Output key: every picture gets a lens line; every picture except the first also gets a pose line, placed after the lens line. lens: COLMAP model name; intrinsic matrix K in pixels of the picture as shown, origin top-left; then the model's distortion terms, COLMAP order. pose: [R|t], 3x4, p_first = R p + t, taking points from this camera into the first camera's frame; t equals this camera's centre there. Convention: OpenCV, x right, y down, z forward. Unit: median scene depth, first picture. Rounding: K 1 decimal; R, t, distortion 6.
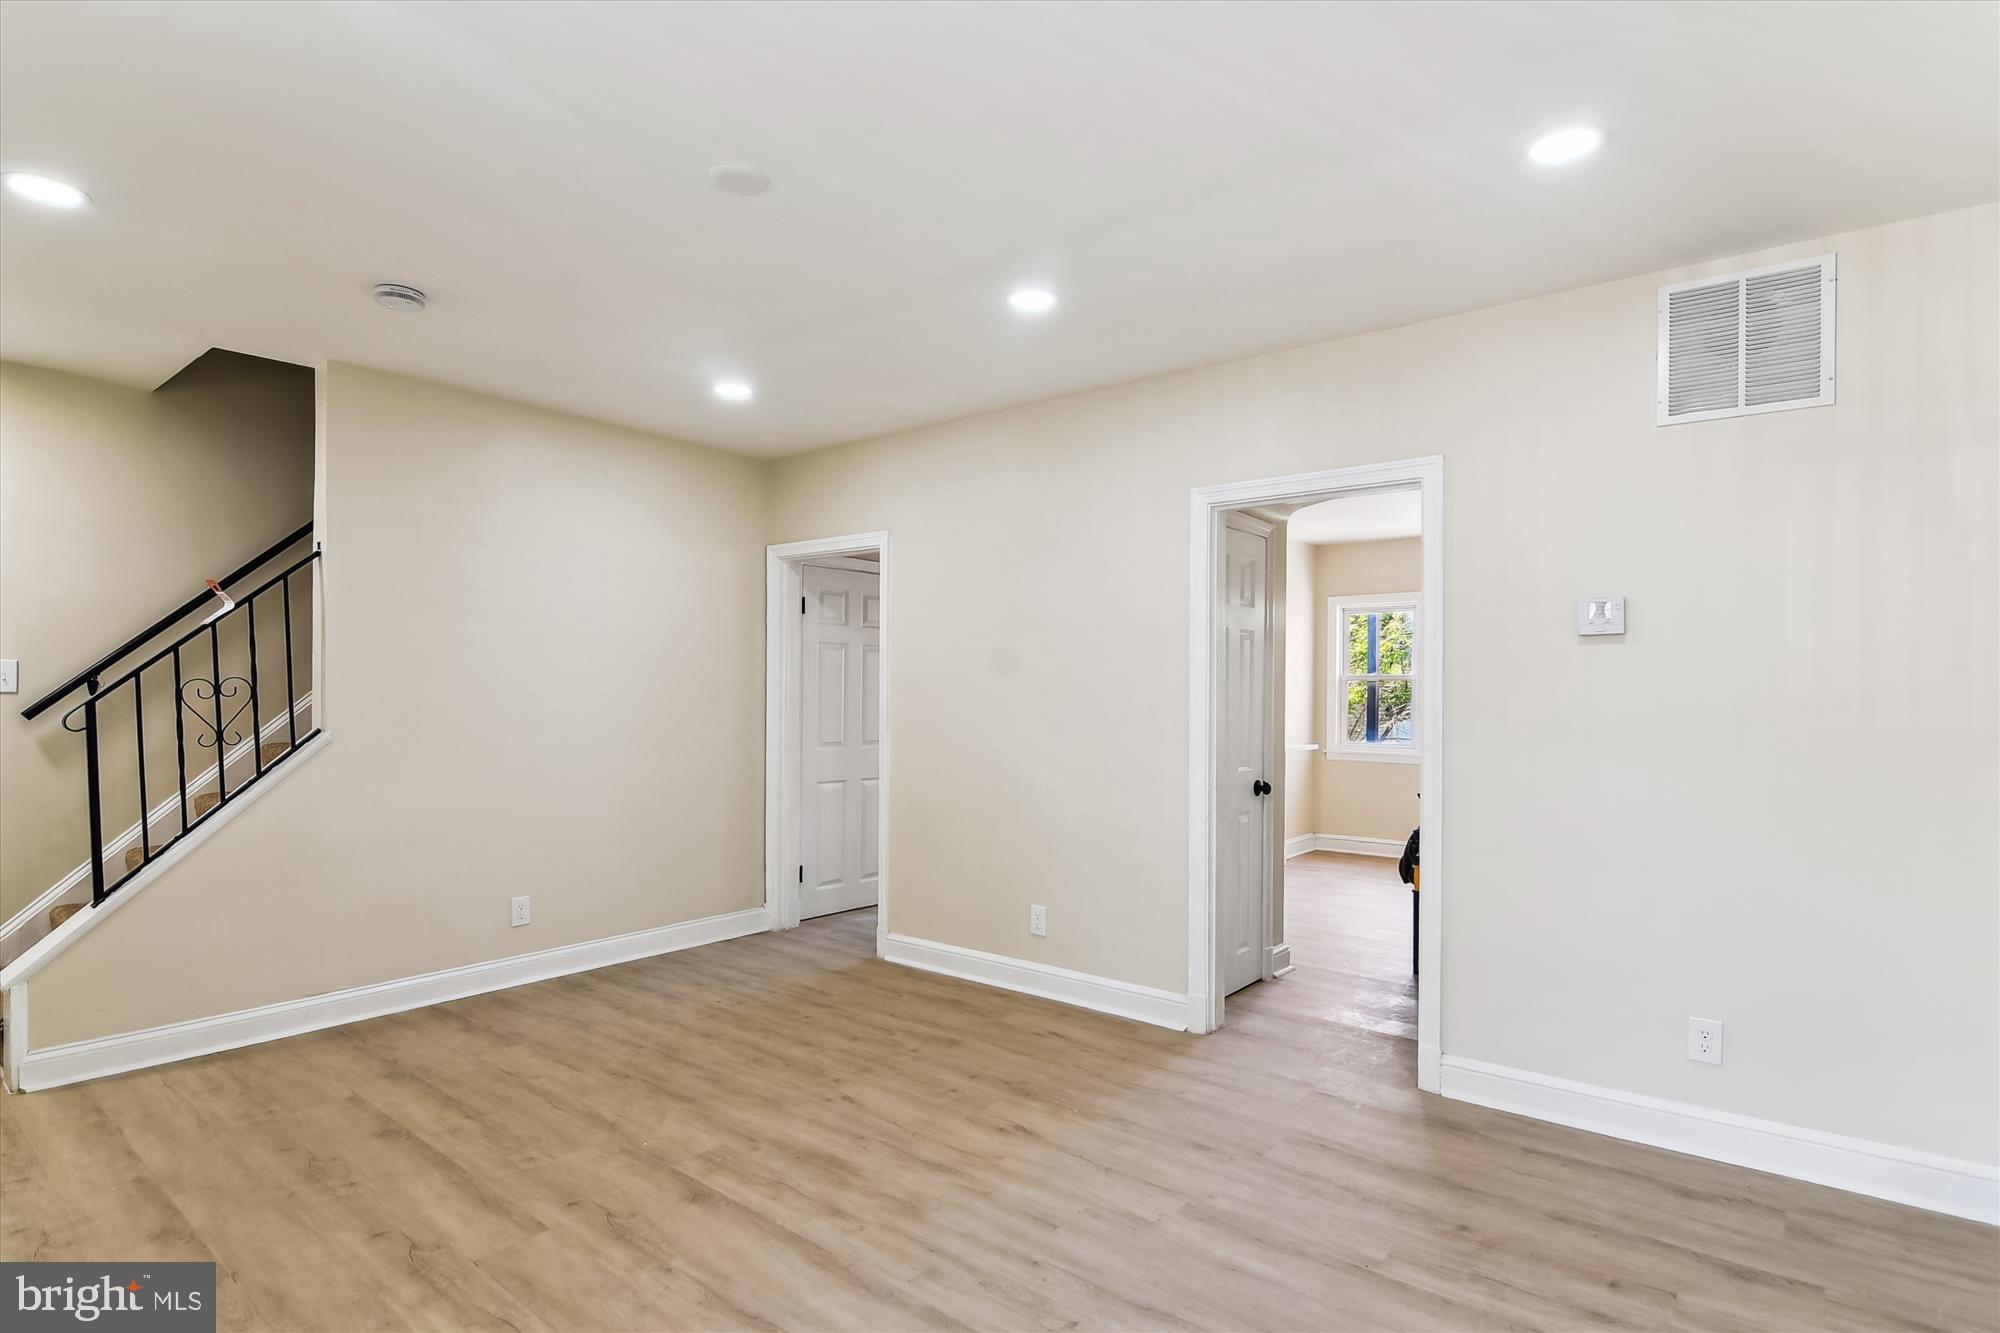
lens RADIAL K [[994.3, 0, 996.6], [0, 994.3, 695.0], [0, 0, 1]] dist [-0.005952, -0.003797]
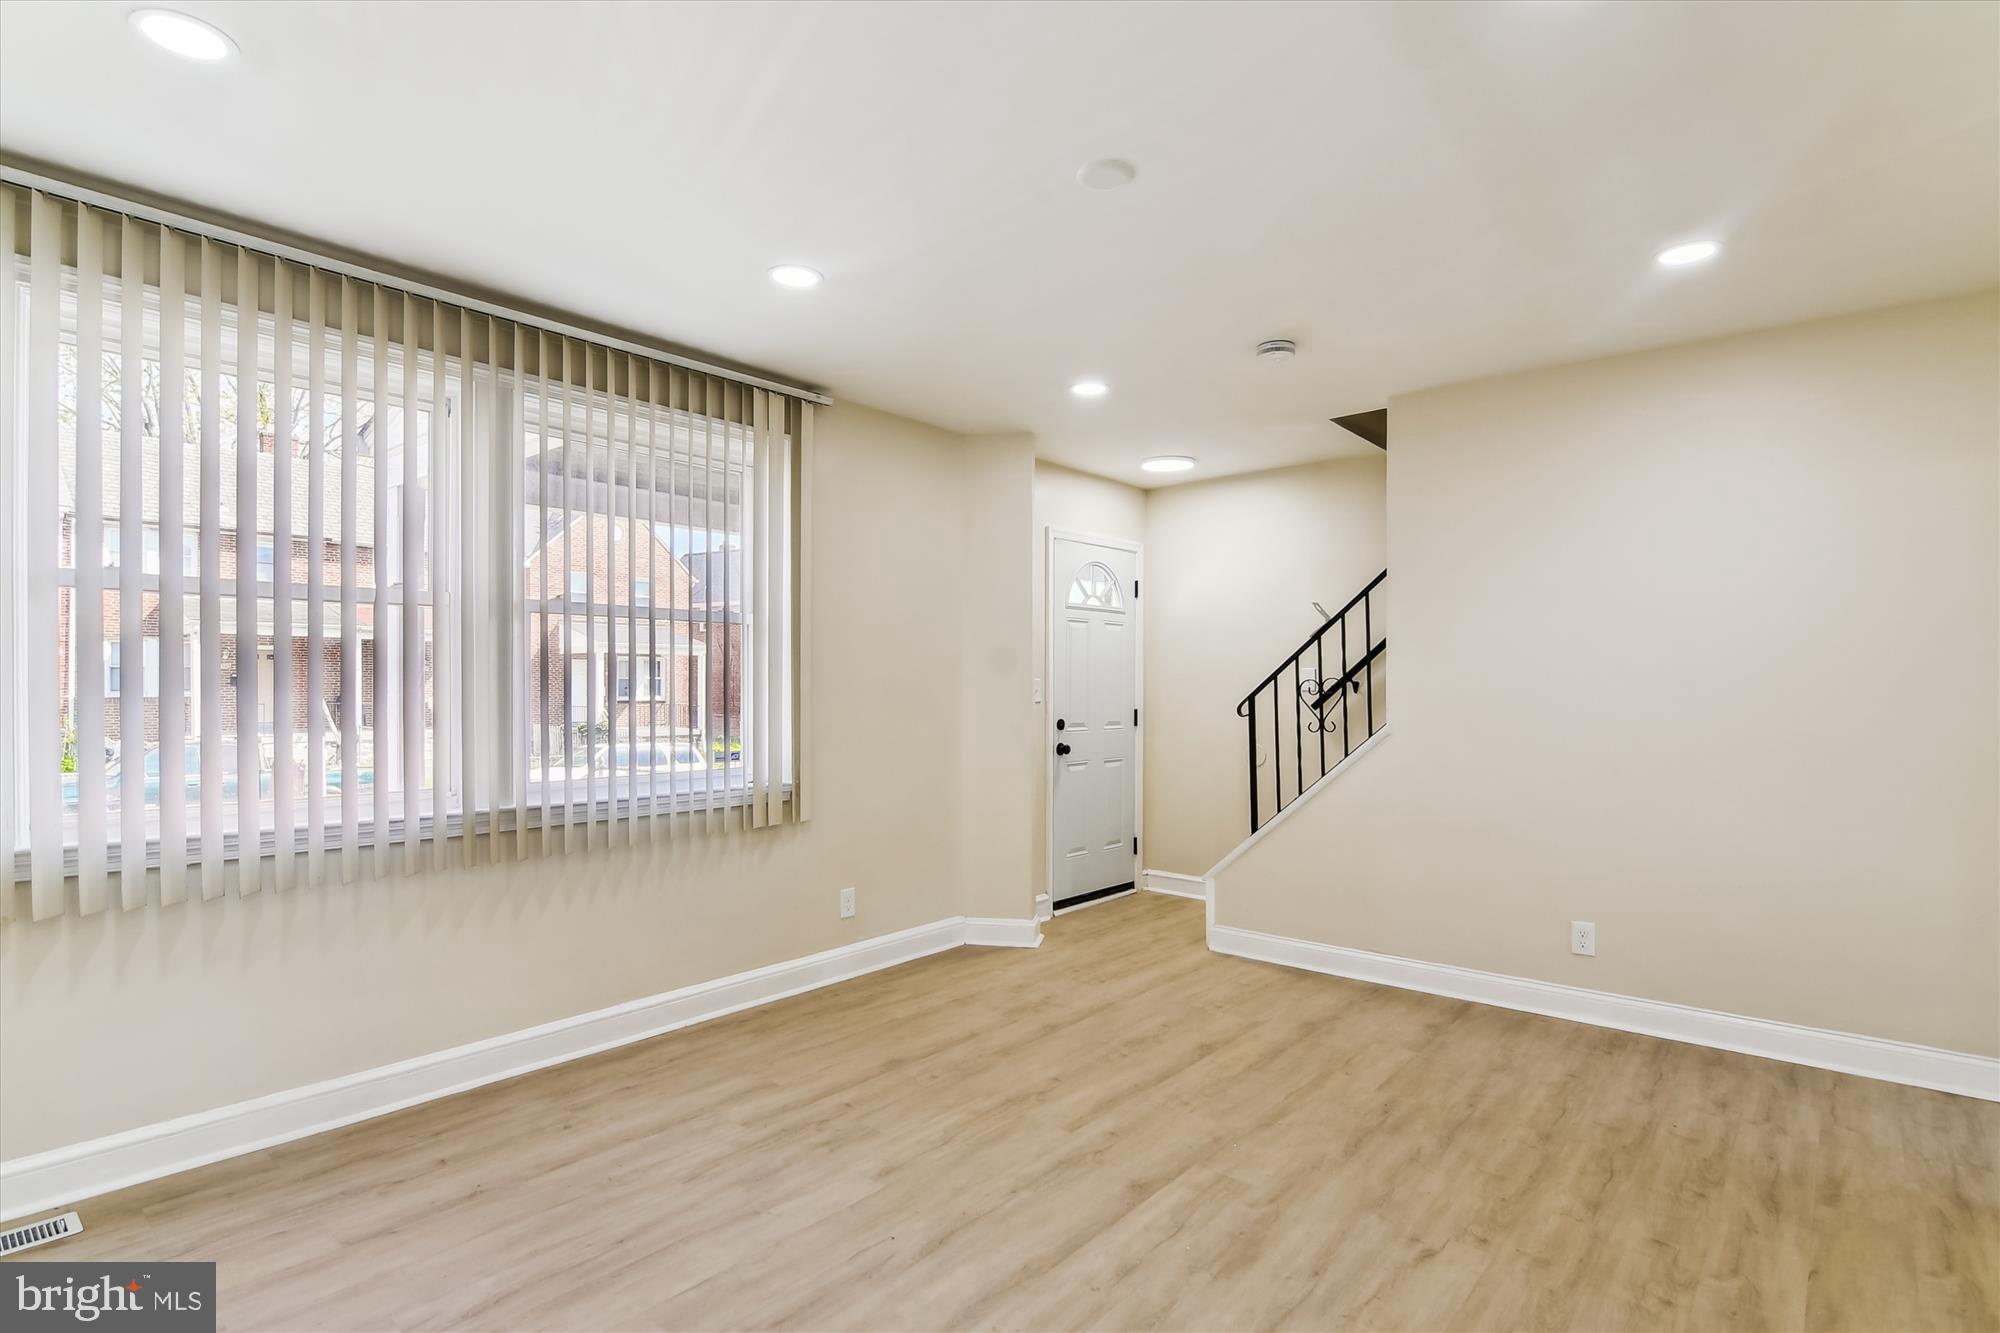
lens RADIAL K [[994.3, 0, 1008.8], [0, 994.3, 674.8], [0, 0, 1]] dist [-0.005952, -0.003797]
pose [[-0.022963, -0.019185, -0.999552, 0.576859], [-0.004548, 0.999808, -0.019086, 0.005710], [0.999726, 0.004107, -0.023046, 0.715565]]
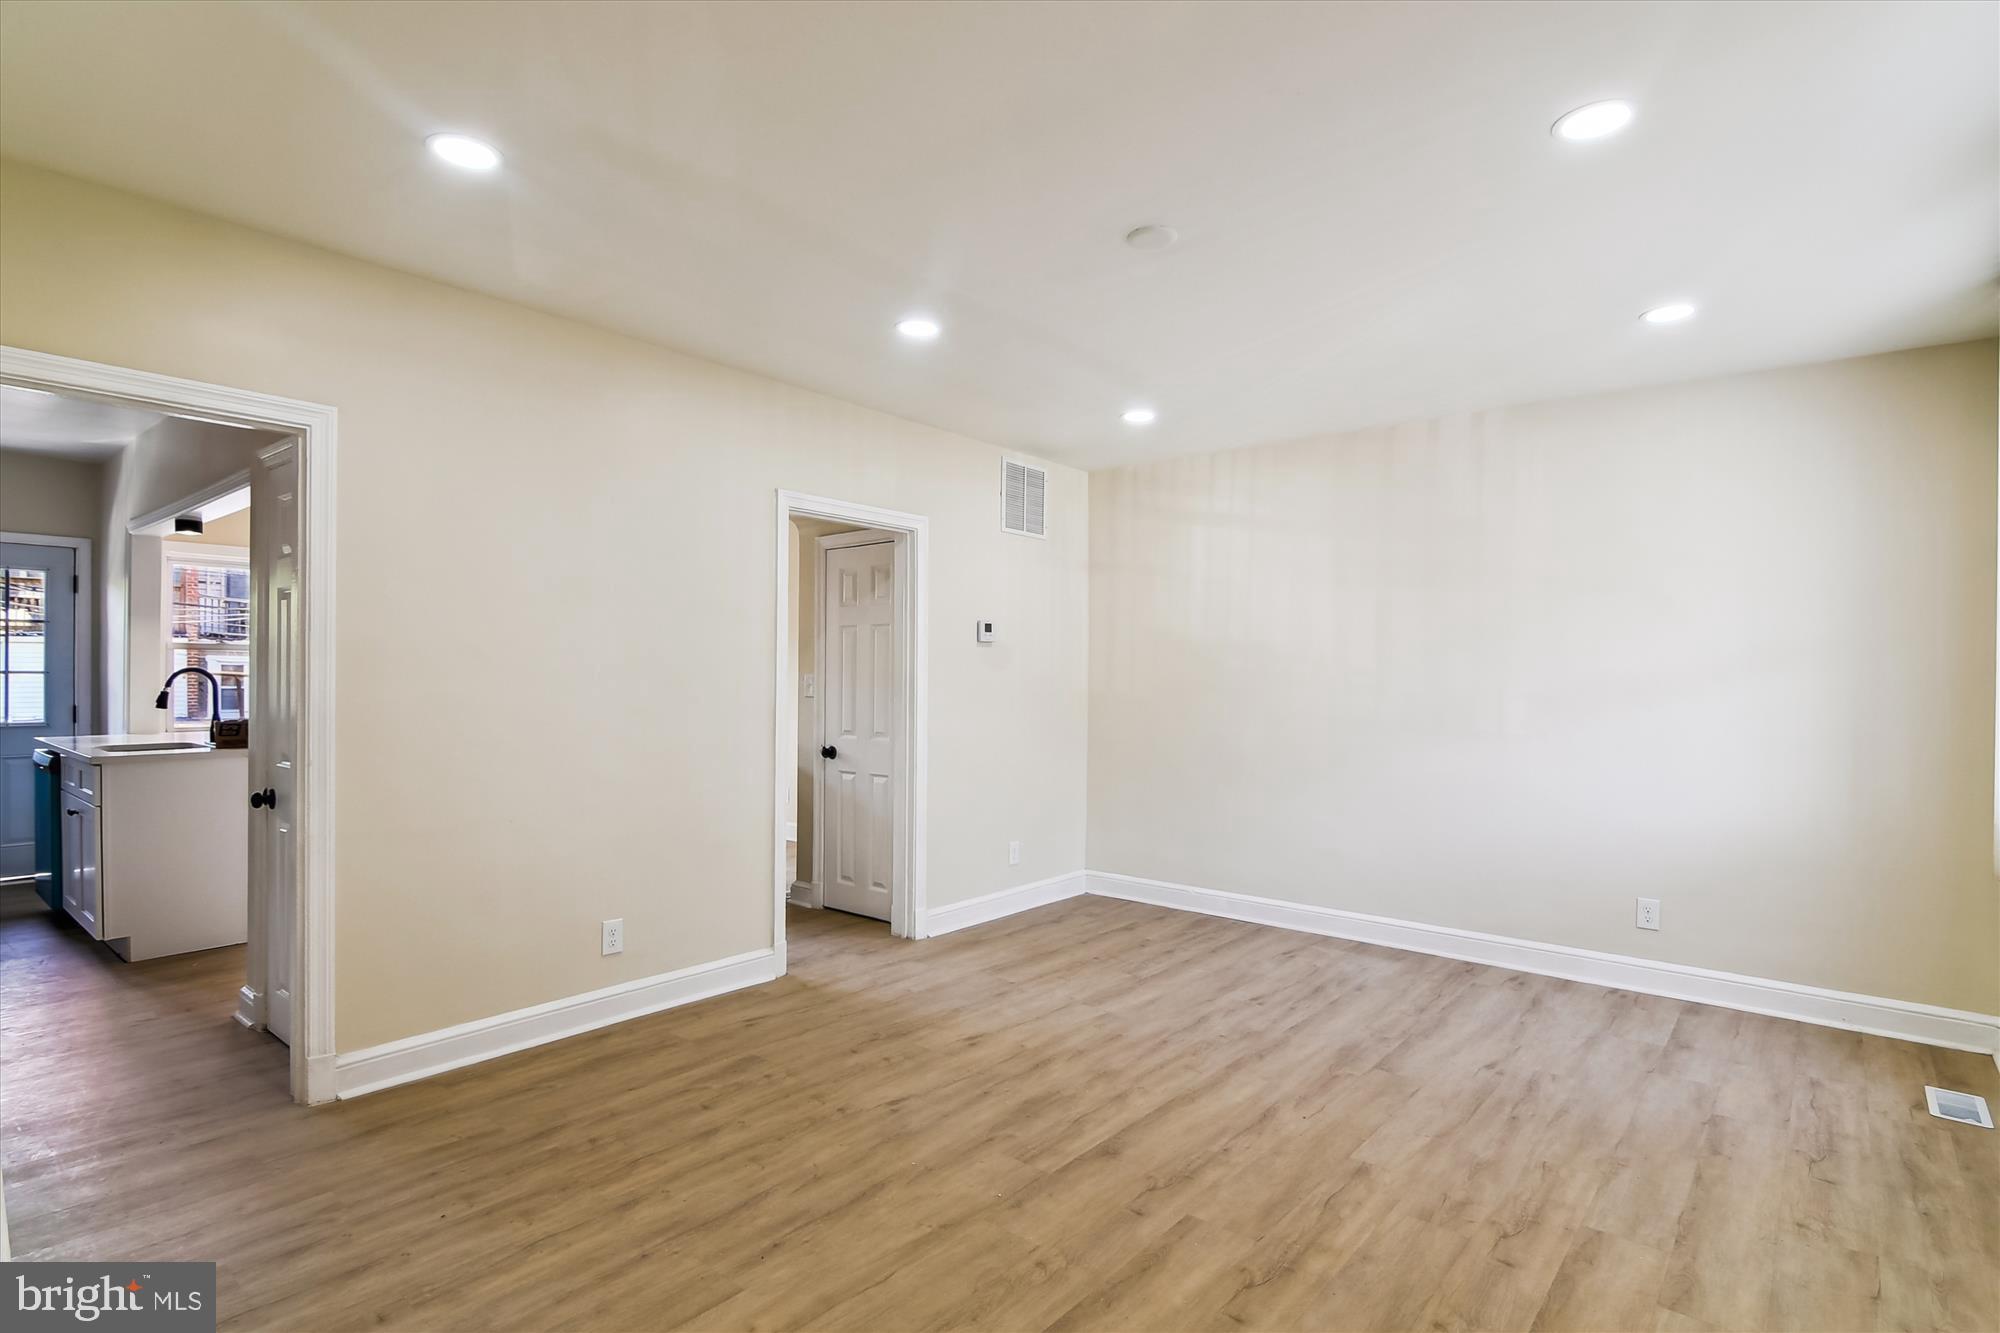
lens RADIAL K [[994.3, 0, 988.8], [0, 994.3, 672.2], [0, 0, 1]] dist [-0.005952, -0.003797]
pose [[0.030087, -0.002627, 0.999544, -1.103566], [-0.008266, 0.999962, 0.002877, -0.010020], [-0.999513, -0.008348, 0.030064, 0.886822]]
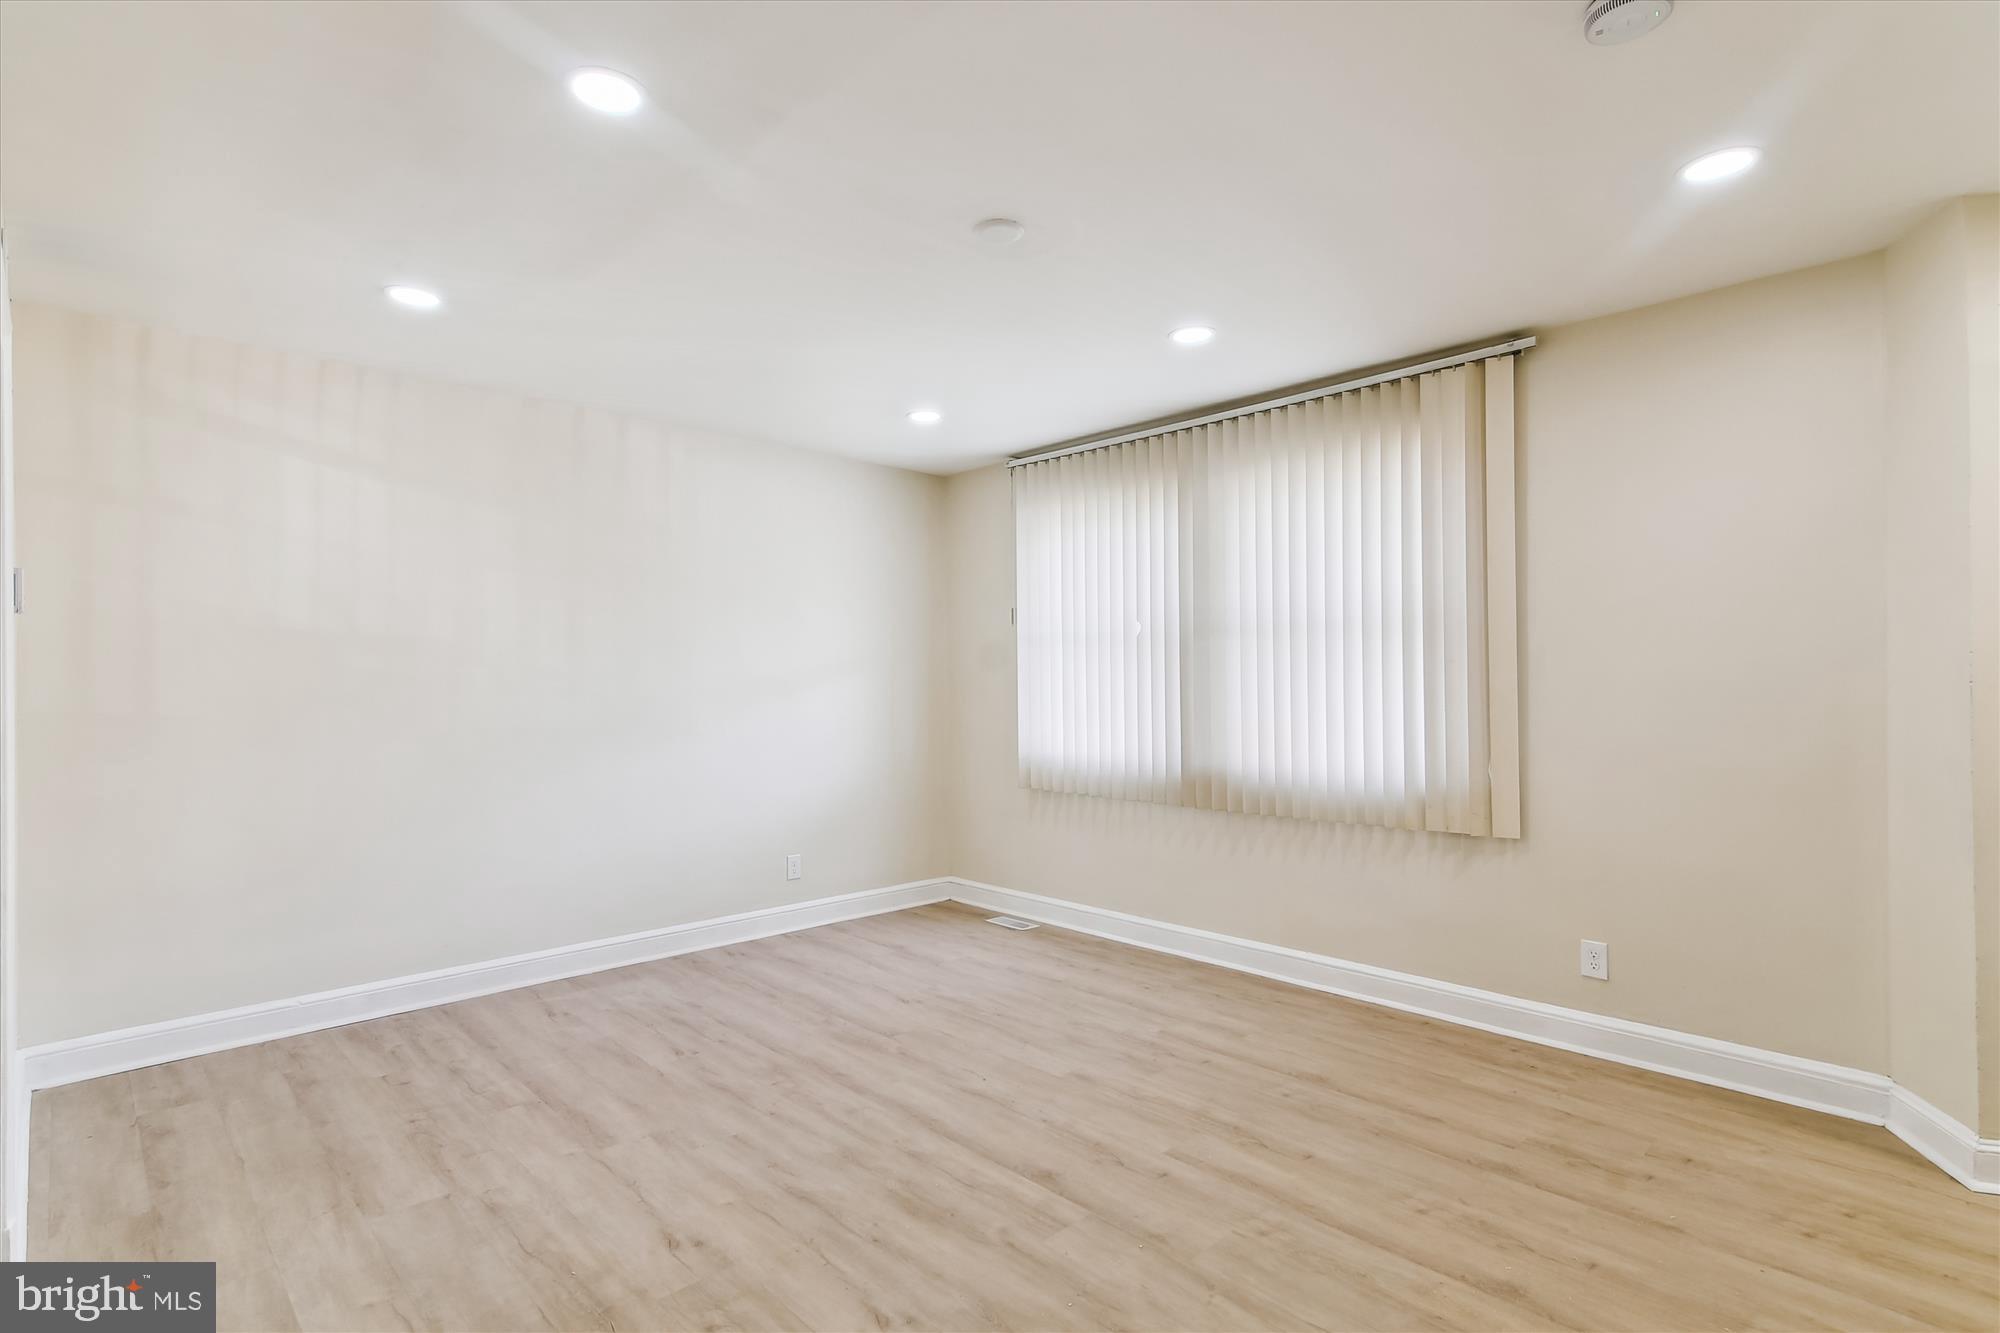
lens RADIAL K [[976.6, 0, 992.8], [0, 976.6, 673.0], [0, 0, 1]] dist [0.016268, -0.006524]
pose [[-0.991324, -0.002443, 0.131422, -0.304299], [-0.003408, 0.999969, -0.007117, -0.006103], [-0.131400, -0.007504, -0.991301, 1.625181]]
